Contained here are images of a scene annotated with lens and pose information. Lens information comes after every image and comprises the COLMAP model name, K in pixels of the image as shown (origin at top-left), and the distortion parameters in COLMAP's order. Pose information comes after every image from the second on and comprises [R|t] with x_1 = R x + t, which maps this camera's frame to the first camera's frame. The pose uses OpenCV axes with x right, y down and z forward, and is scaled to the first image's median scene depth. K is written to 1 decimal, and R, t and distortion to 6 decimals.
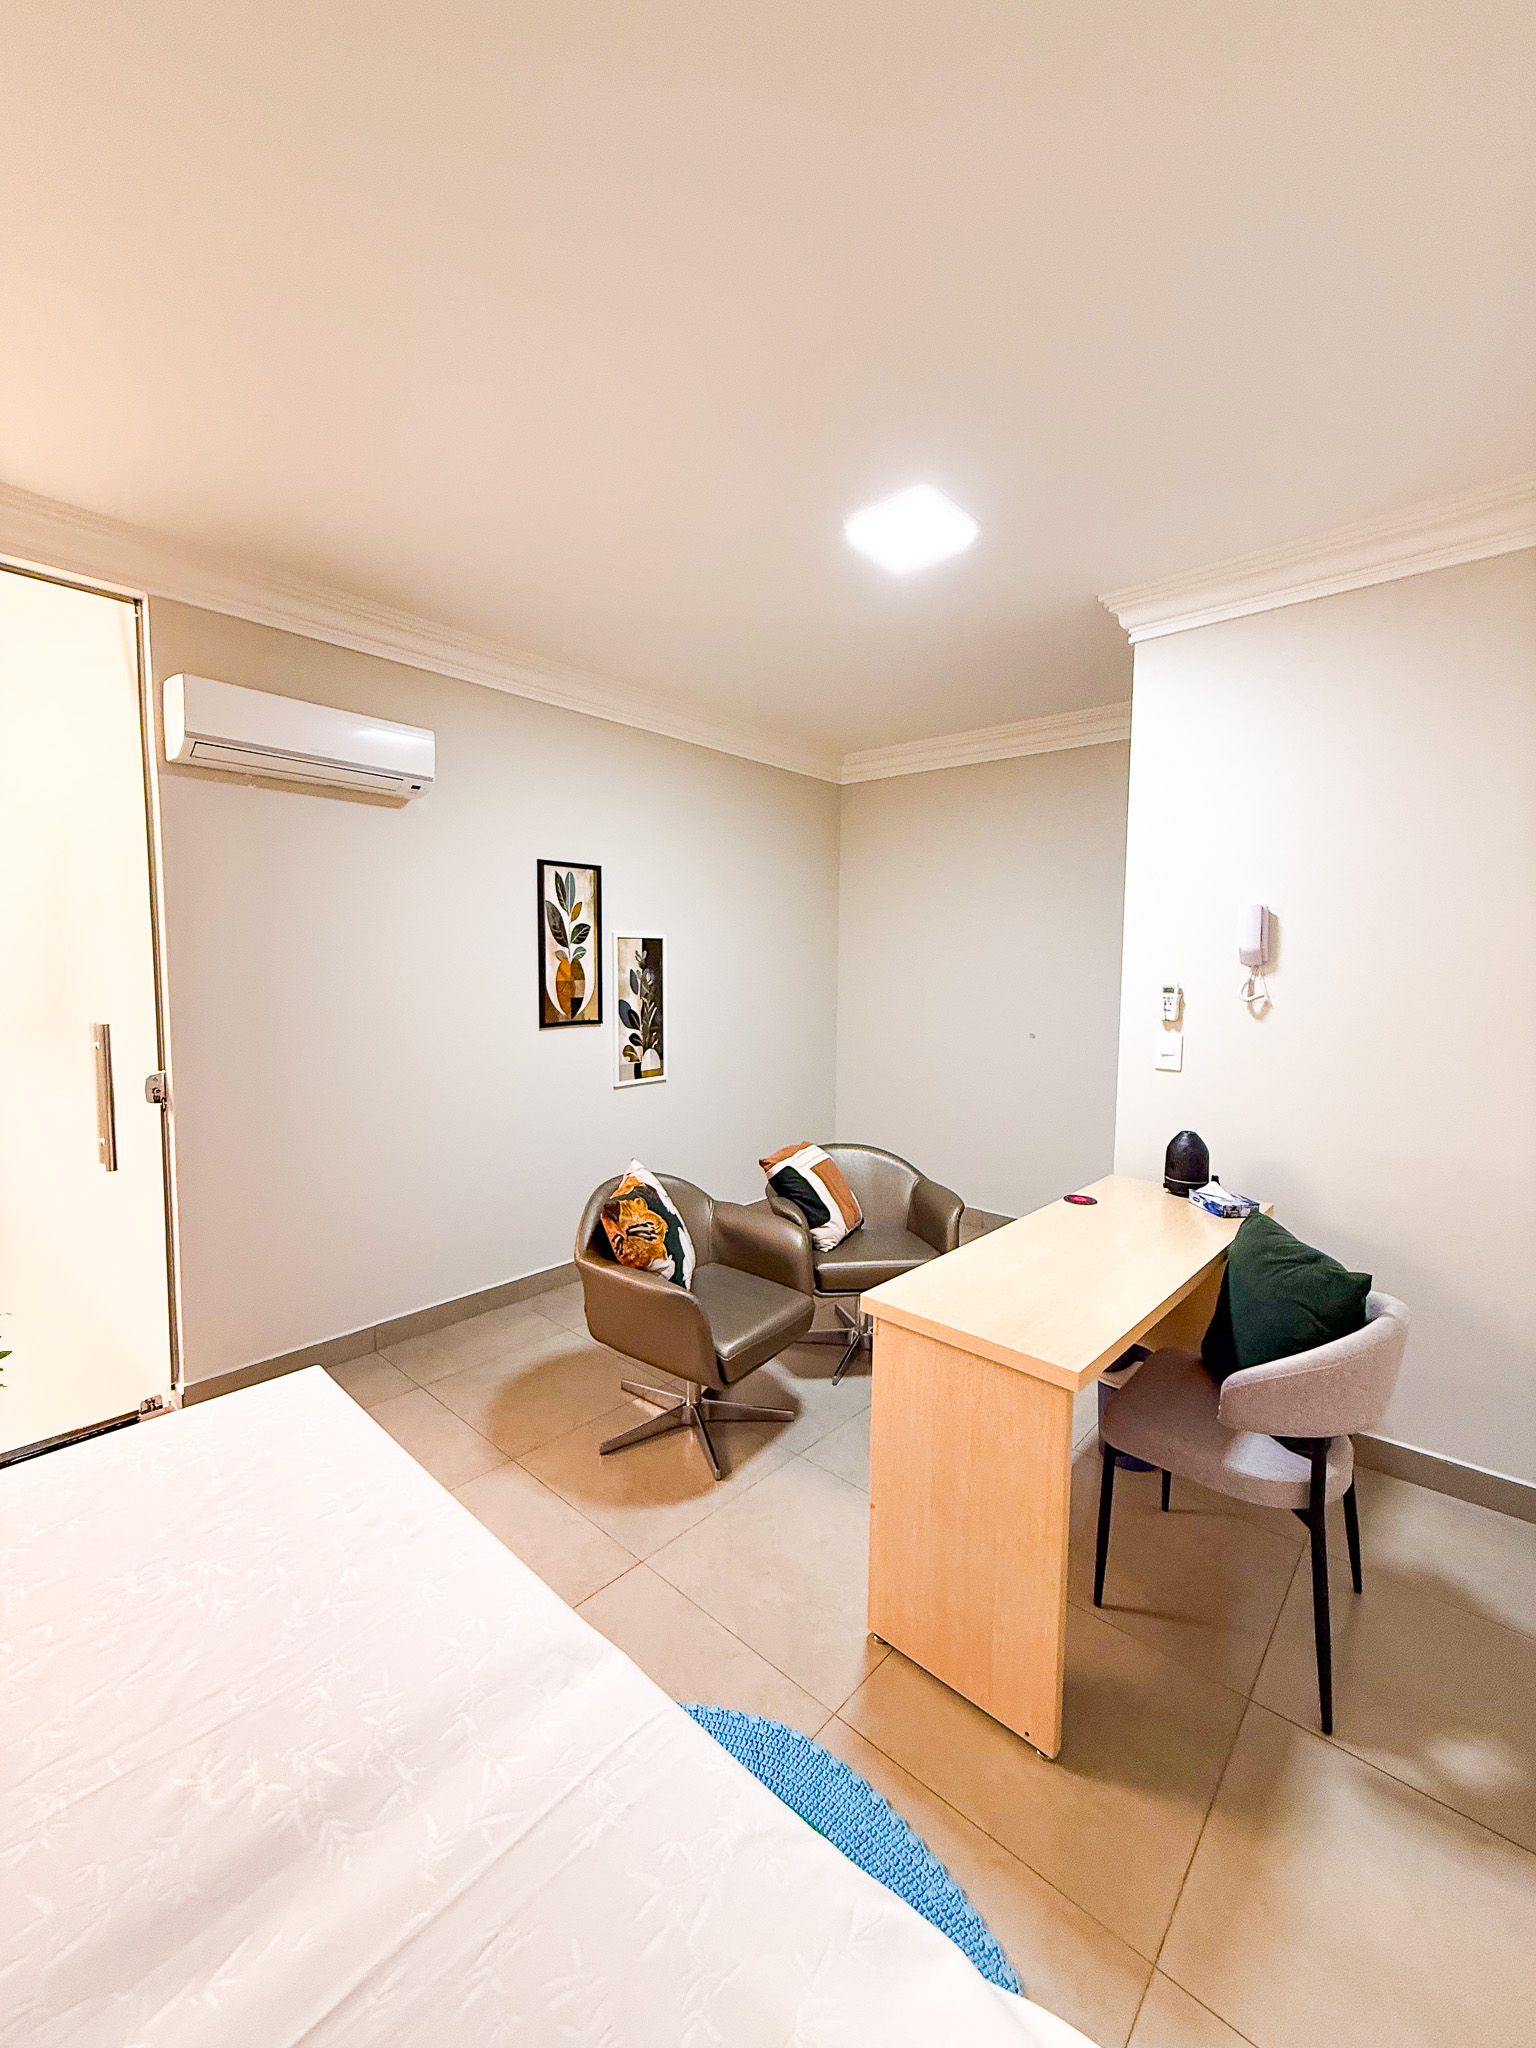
lens RADIAL K [[817.7, 0, 780.9], [0, 817.7, 1020.1], [0, 0, 1]] dist [0.002109, -0.000570]
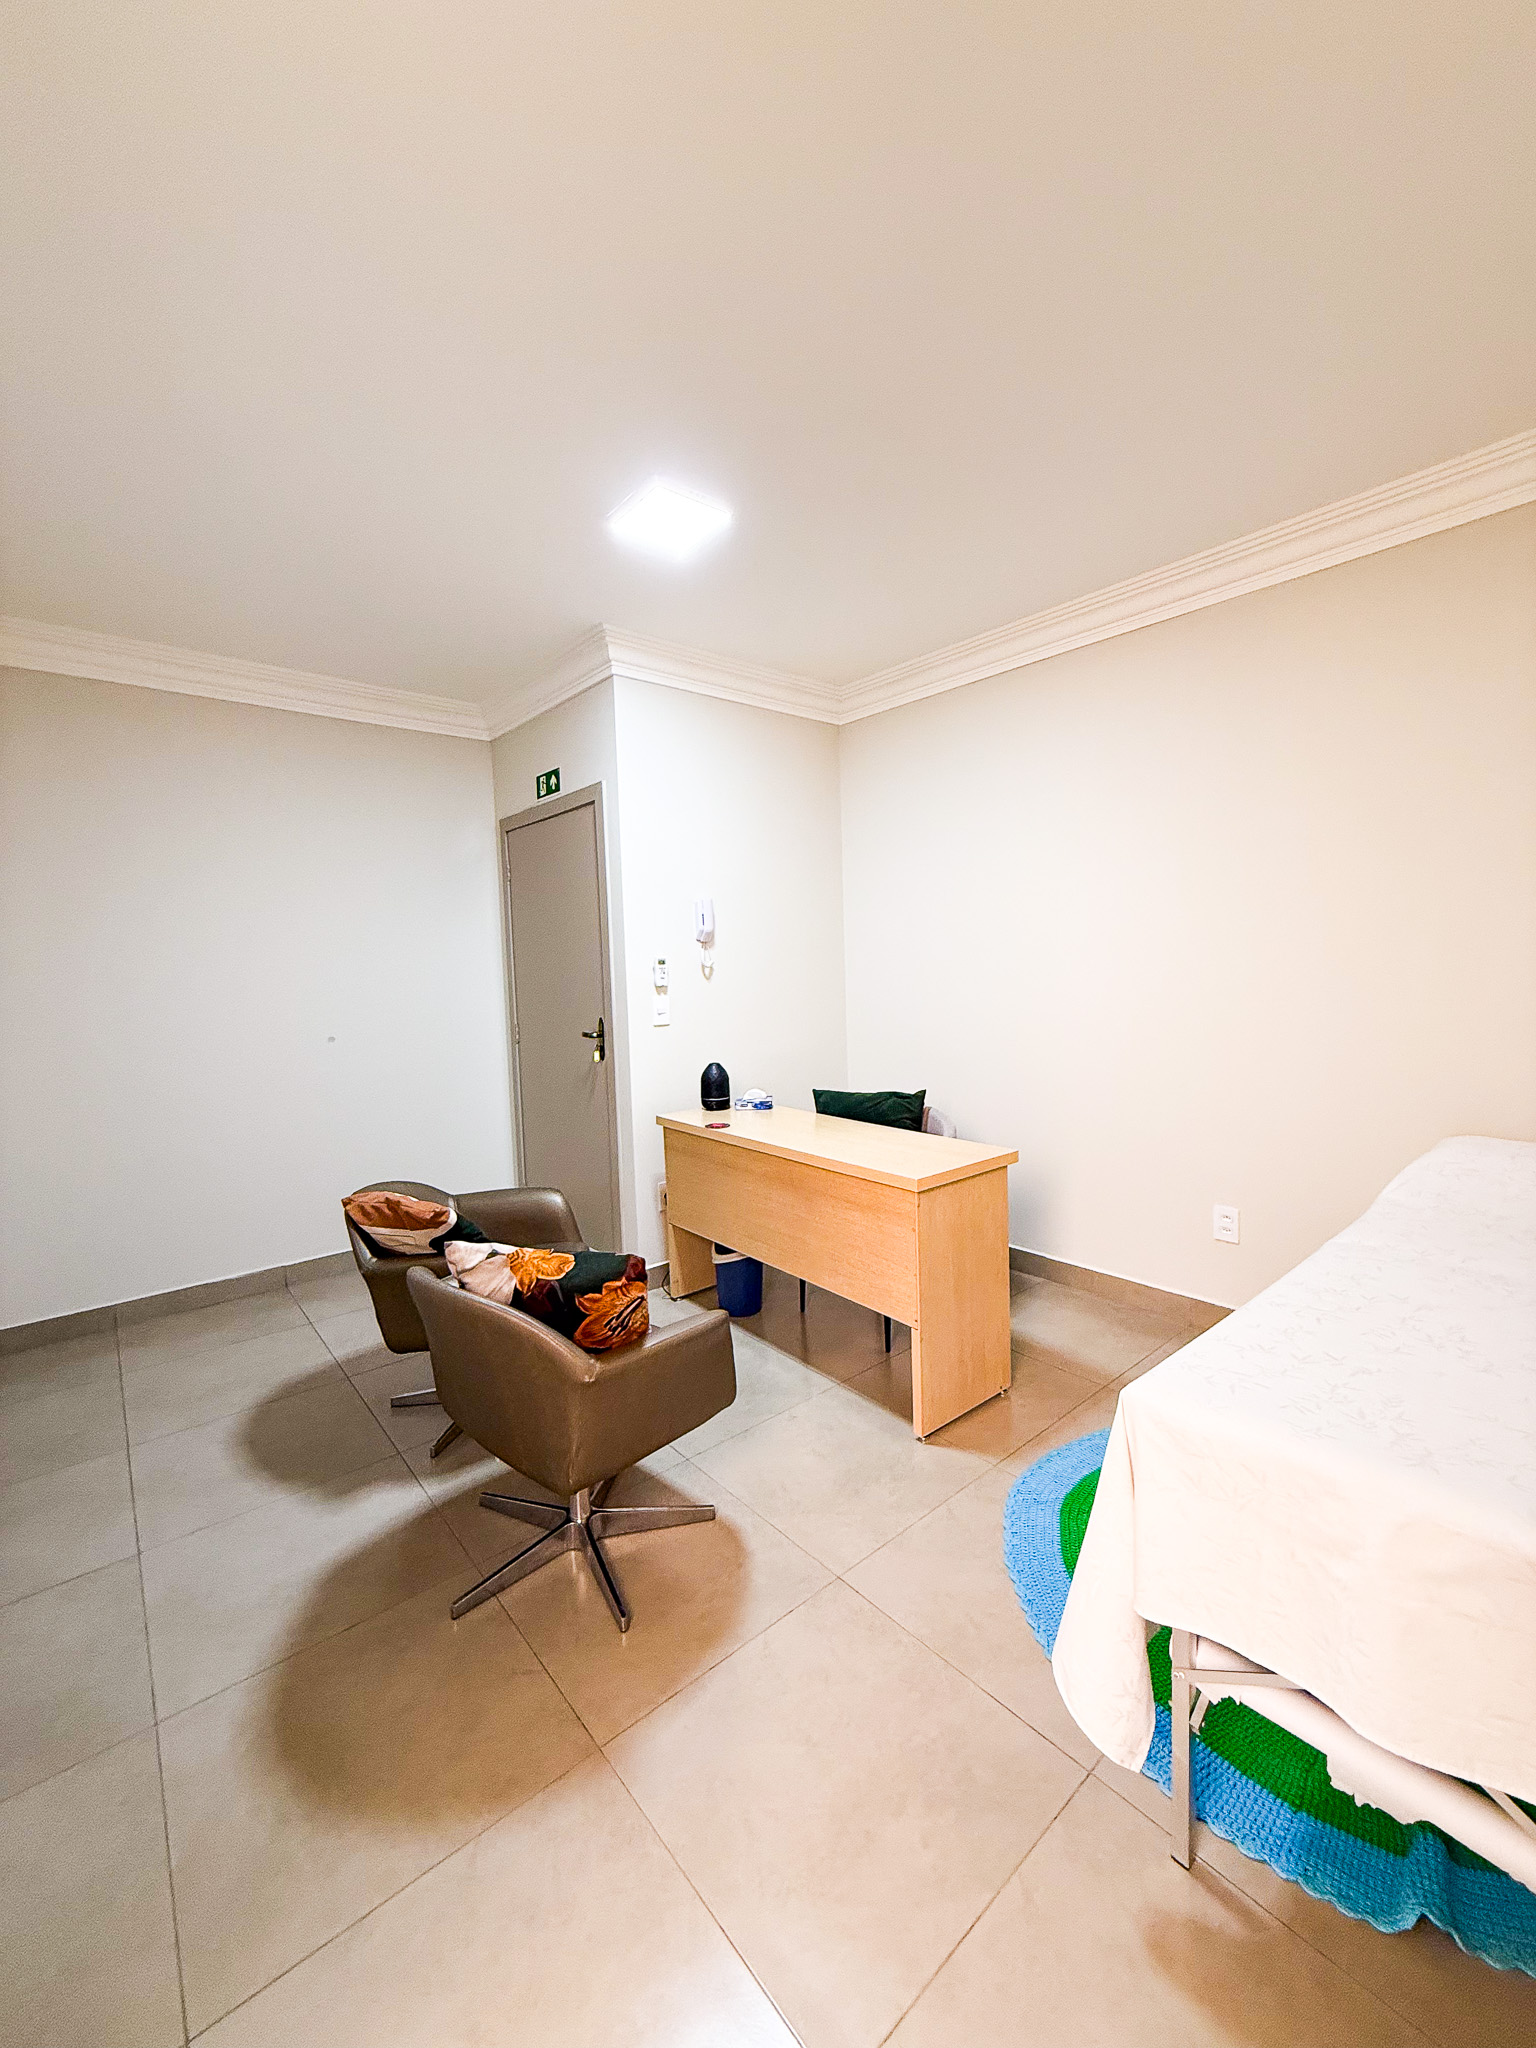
lens RADIAL K [[817.7, 0, 771.8], [0, 817.7, 1016.9], [0, 0, 1]] dist [0.002109, -0.000570]
pose [[0.136883, -0.078415, 0.987479, -0.800273], [0.108707, 0.992030, 0.063708, -0.015454], [-0.984604, 0.098625, 0.144316, 0.685857]]
